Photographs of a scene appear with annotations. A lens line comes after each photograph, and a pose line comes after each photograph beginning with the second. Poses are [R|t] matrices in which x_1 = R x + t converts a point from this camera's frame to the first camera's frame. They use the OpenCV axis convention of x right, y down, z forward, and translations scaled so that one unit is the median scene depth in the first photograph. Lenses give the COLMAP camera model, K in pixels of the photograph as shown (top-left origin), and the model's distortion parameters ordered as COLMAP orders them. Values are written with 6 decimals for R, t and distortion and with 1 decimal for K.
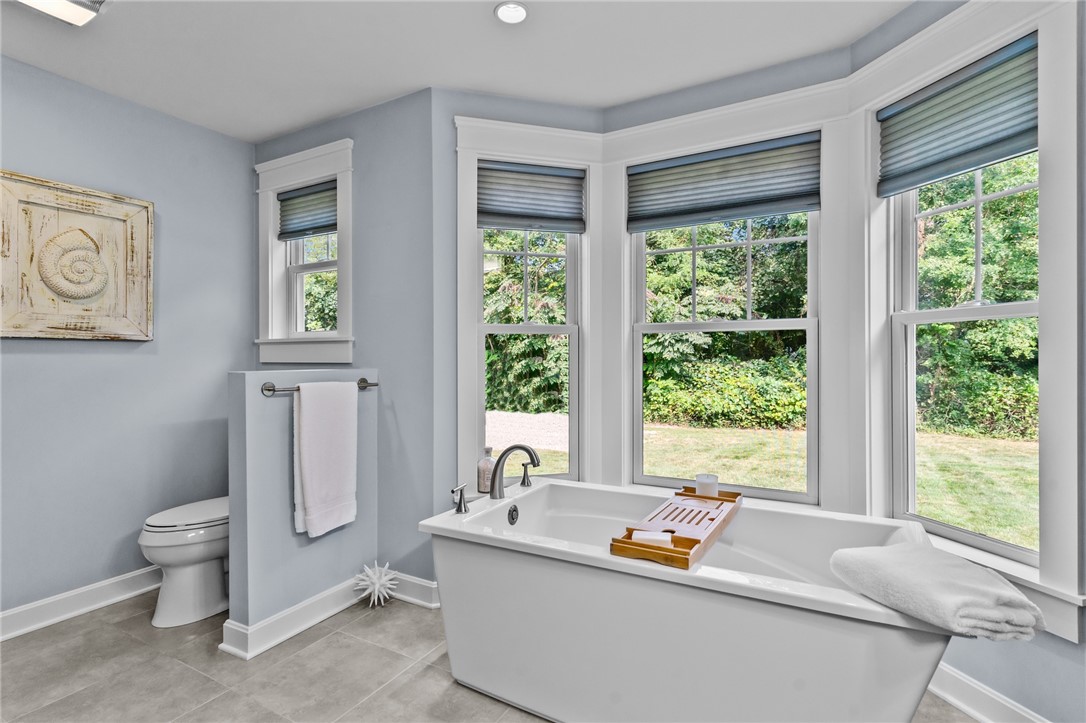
lens RADIAL K [[521.7, 0, 540.7], [0, 521.7, 348.6], [0, 0, 1]] dist [0.003323, 0.000241]
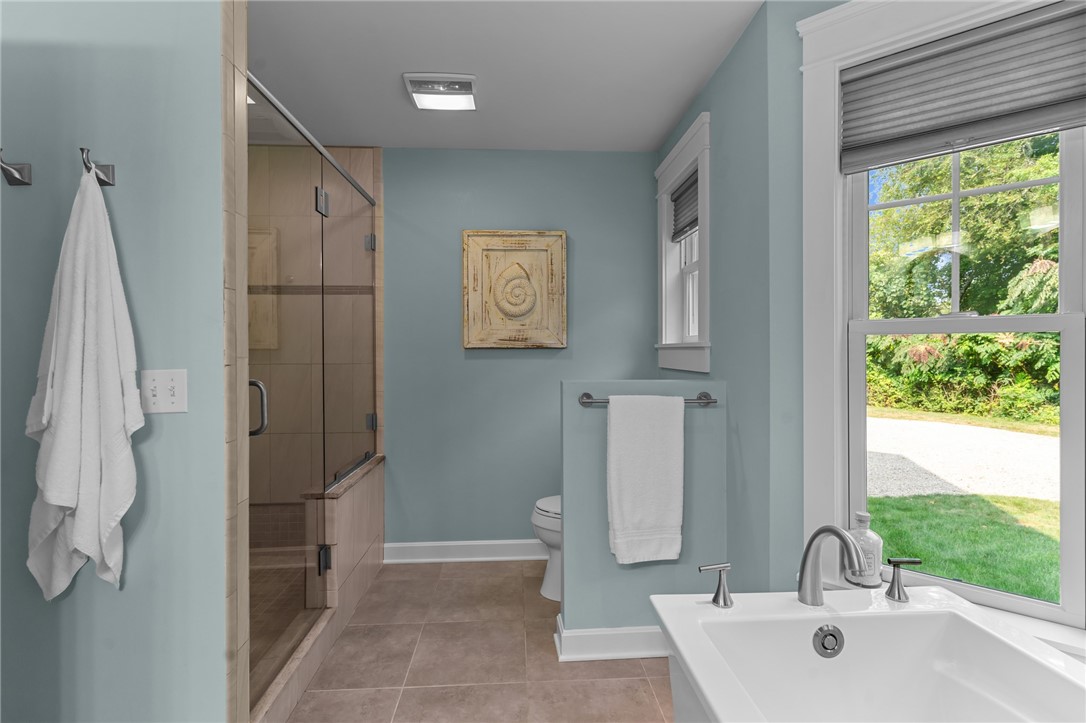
lens RADIAL K [[521.7, 0, 540.7], [0, 521.7, 348.6], [0, 0, 1]] dist [0.003323, 0.000241]
pose [[0.548436, -0.002194, -0.836189, 0.221927], [0.012306, 0.999909, 0.005448, -0.021865], [0.836102, -0.013278, 0.548414, 0.324554]]
